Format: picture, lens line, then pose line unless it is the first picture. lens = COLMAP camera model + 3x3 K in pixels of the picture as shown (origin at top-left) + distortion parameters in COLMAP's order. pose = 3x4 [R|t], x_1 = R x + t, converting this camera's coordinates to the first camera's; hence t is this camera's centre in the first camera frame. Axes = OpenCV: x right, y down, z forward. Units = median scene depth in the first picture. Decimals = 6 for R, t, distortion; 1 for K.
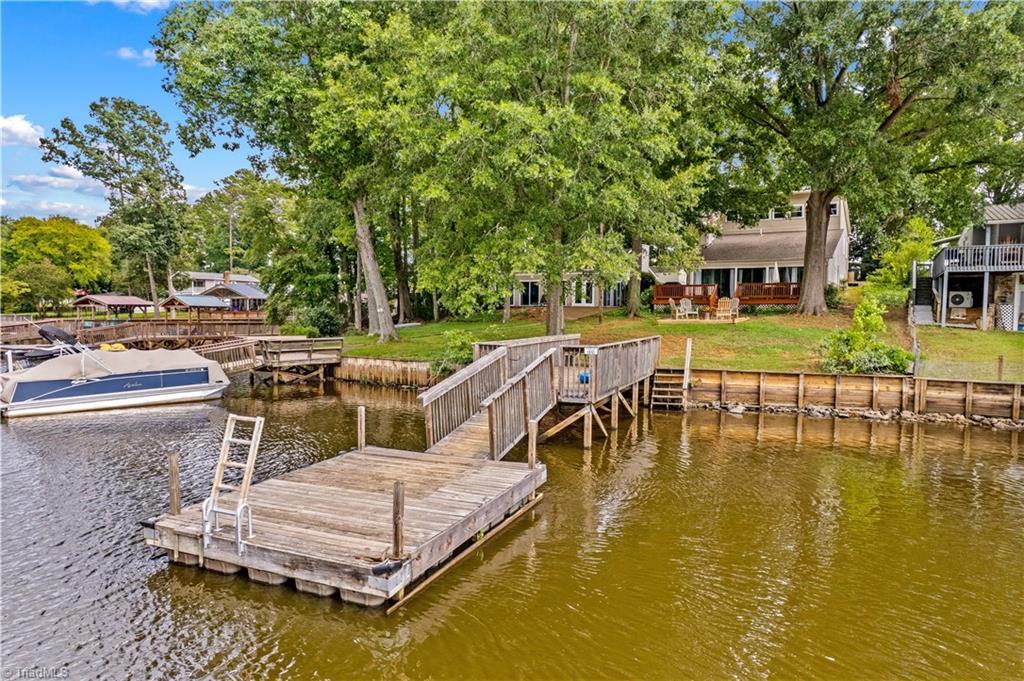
lens RADIAL K [[652.0, 0, 515.9], [0, 652.0, 339.3], [0, 0, 1]] dist [-0.002830, 0.013724]
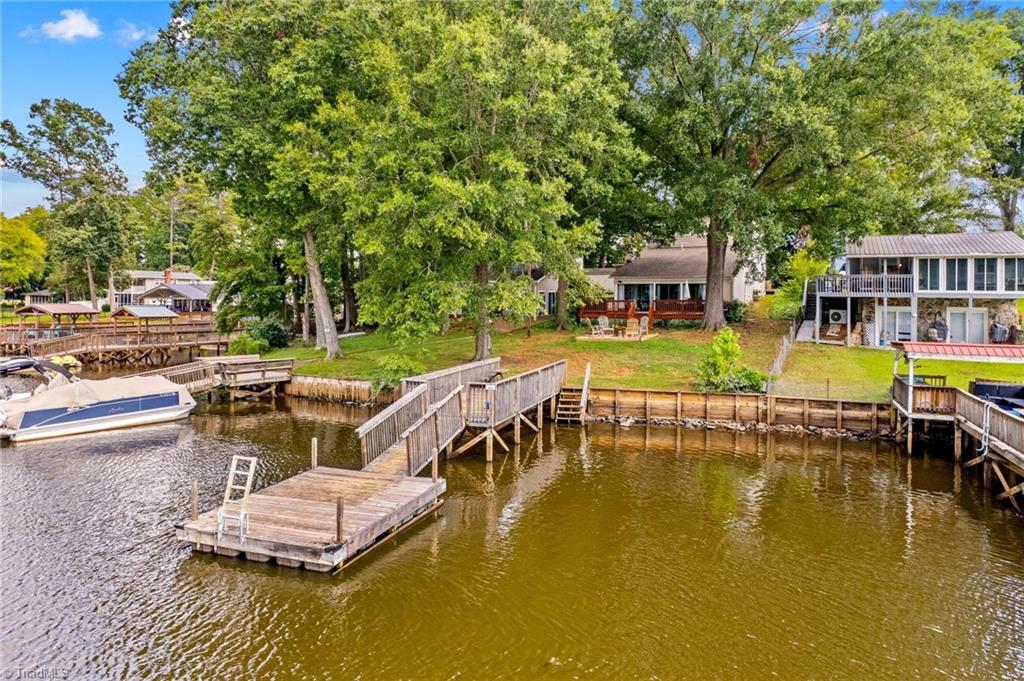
lens RADIAL K [[652.0, 0, 498.3], [0, 652.0, 303.0], [0, 0, 1]] dist [-0.002830, 0.013724]
pose [[0.998590, -0.004310, 0.052916, 0.038583], [0.007042, 0.998645, -0.051556, -0.052549], [-0.052622, 0.051856, 0.997267, -0.199350]]
